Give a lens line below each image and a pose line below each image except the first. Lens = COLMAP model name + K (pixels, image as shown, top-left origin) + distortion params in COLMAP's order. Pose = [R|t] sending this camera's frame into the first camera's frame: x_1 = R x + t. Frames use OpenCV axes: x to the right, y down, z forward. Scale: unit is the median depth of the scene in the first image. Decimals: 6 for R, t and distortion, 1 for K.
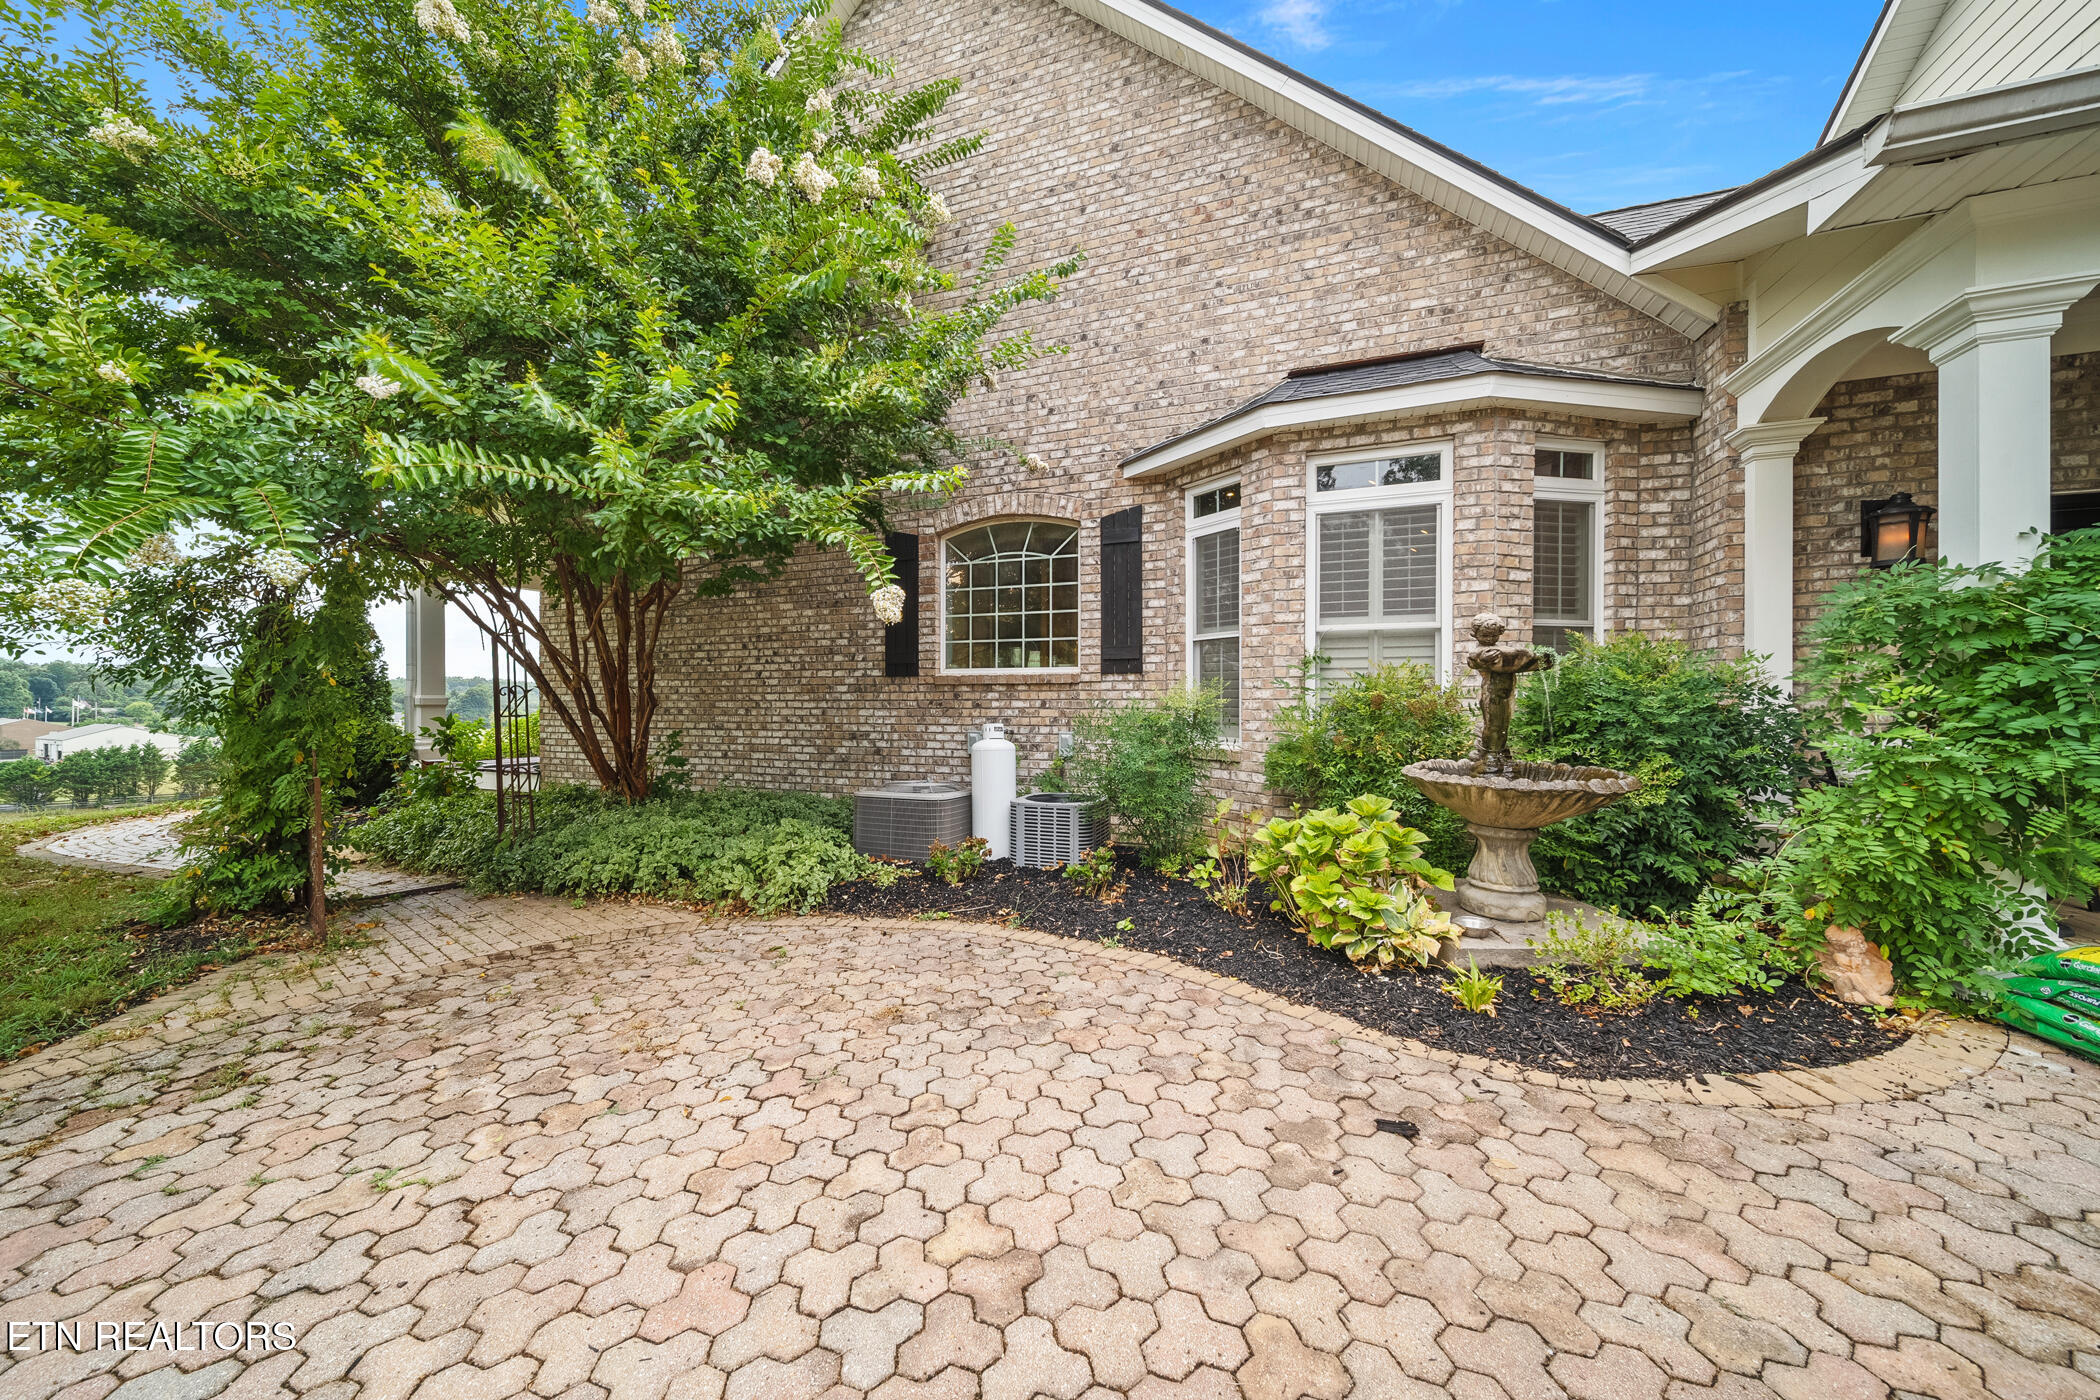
lens RADIAL K [[741.7, 0, 1044.8], [0, 741.7, 702.0], [0, 0, 1]] dist [0.005564, -0.000392]
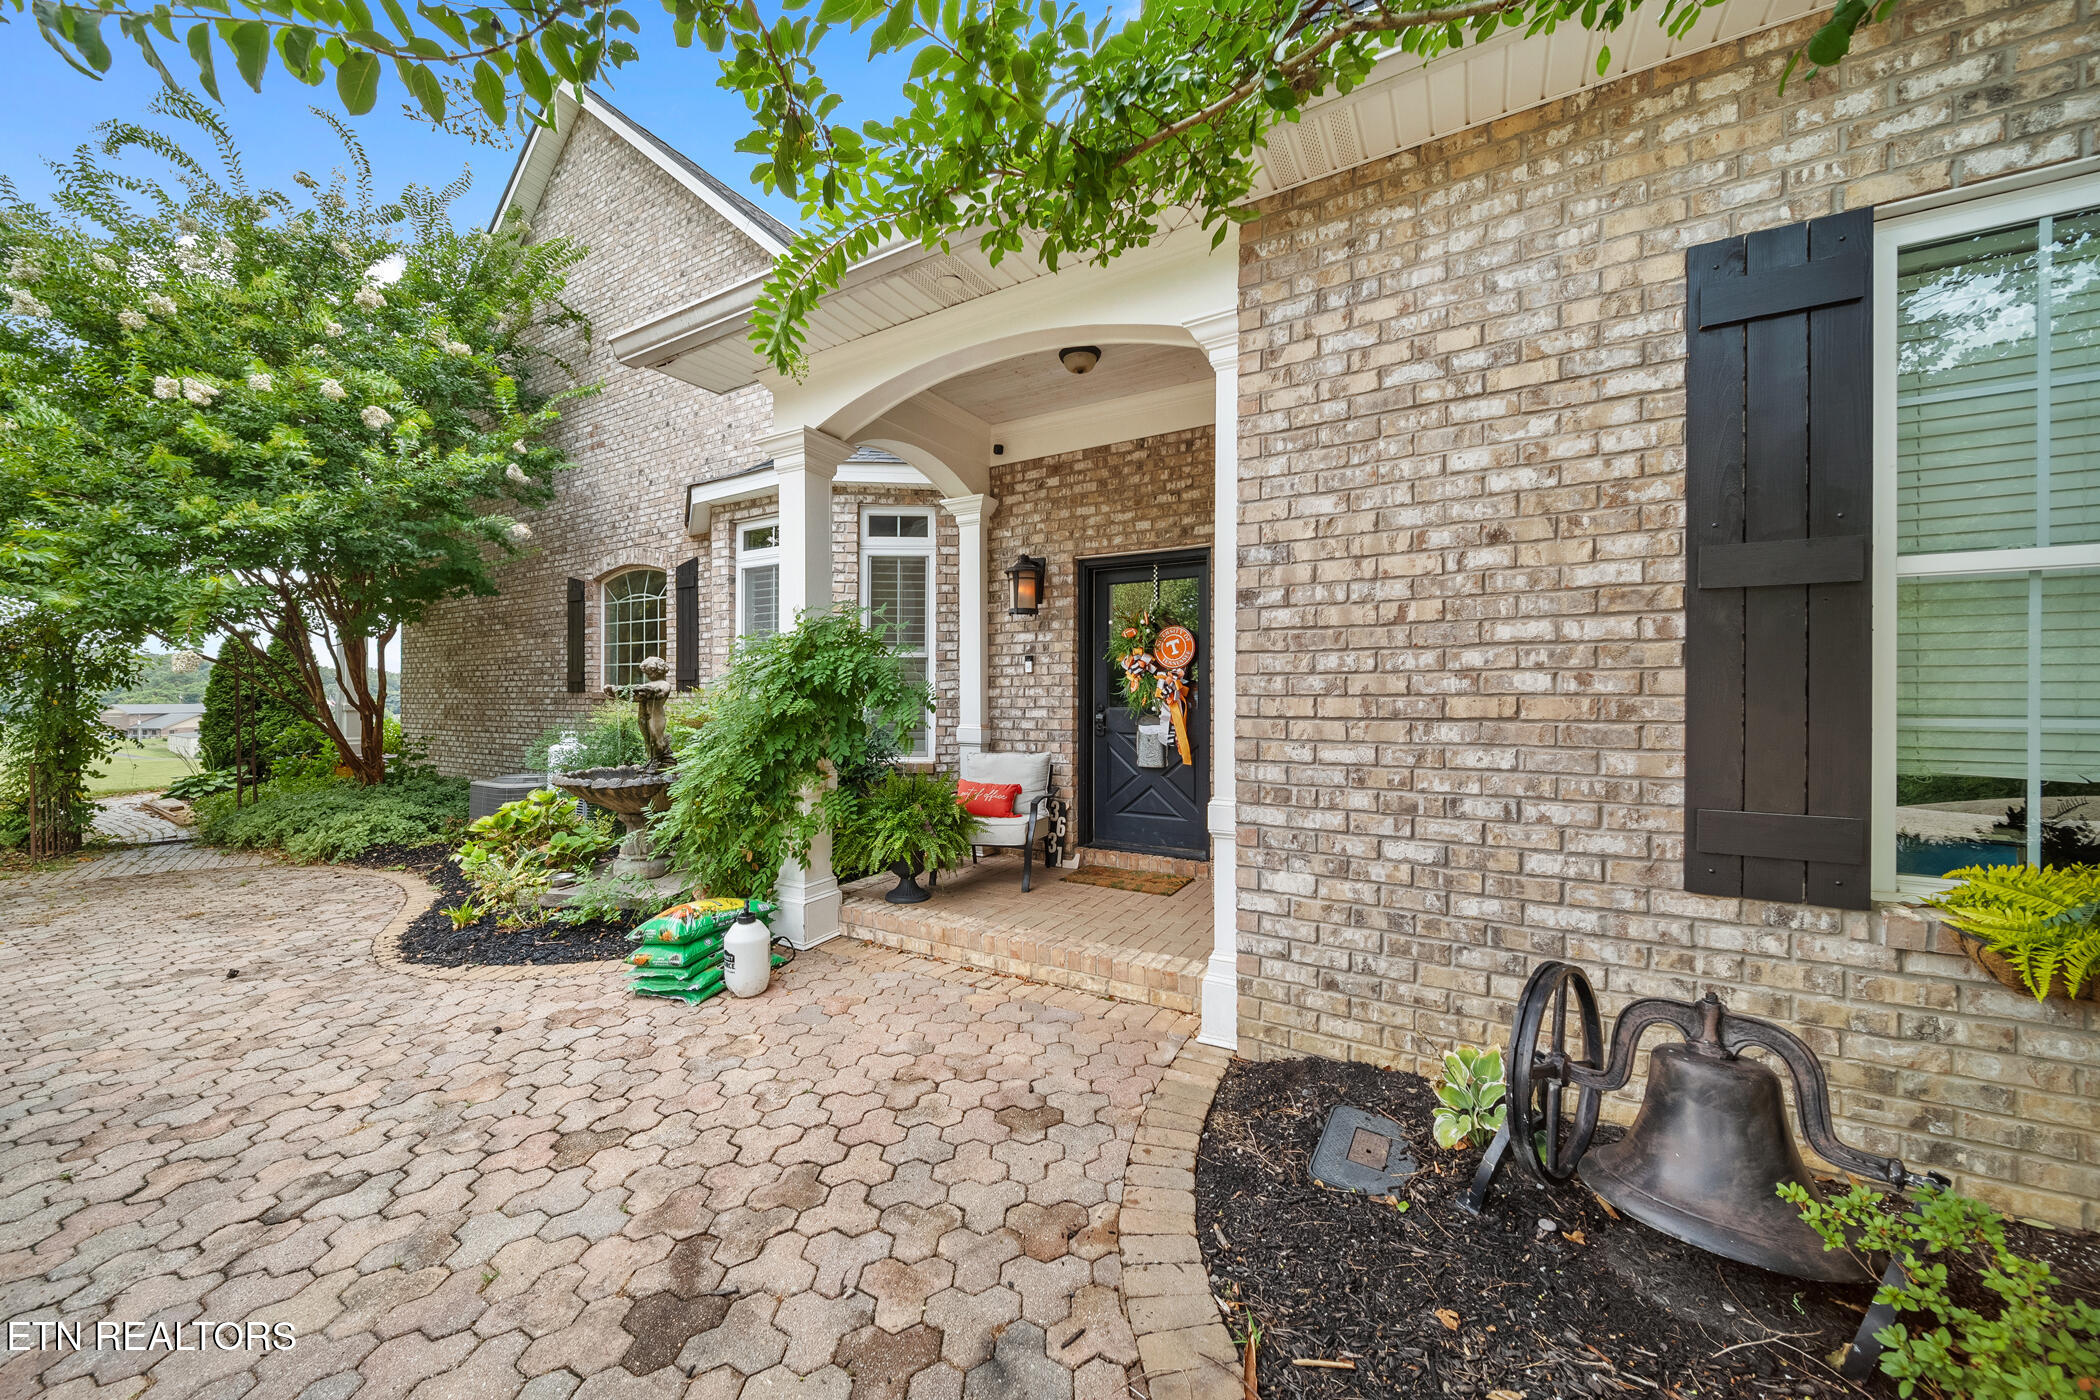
lens RADIAL K [[741.7, 0, 1046.9], [0, 741.7, 701.2], [0, 0, 1]] dist [0.005564, -0.000392]
pose [[0.985327, 0.002950, -0.170651, 0.928440], [-0.002464, 0.999992, 0.003057, -0.027159], [0.170659, -0.002592, 0.985327, -0.137892]]
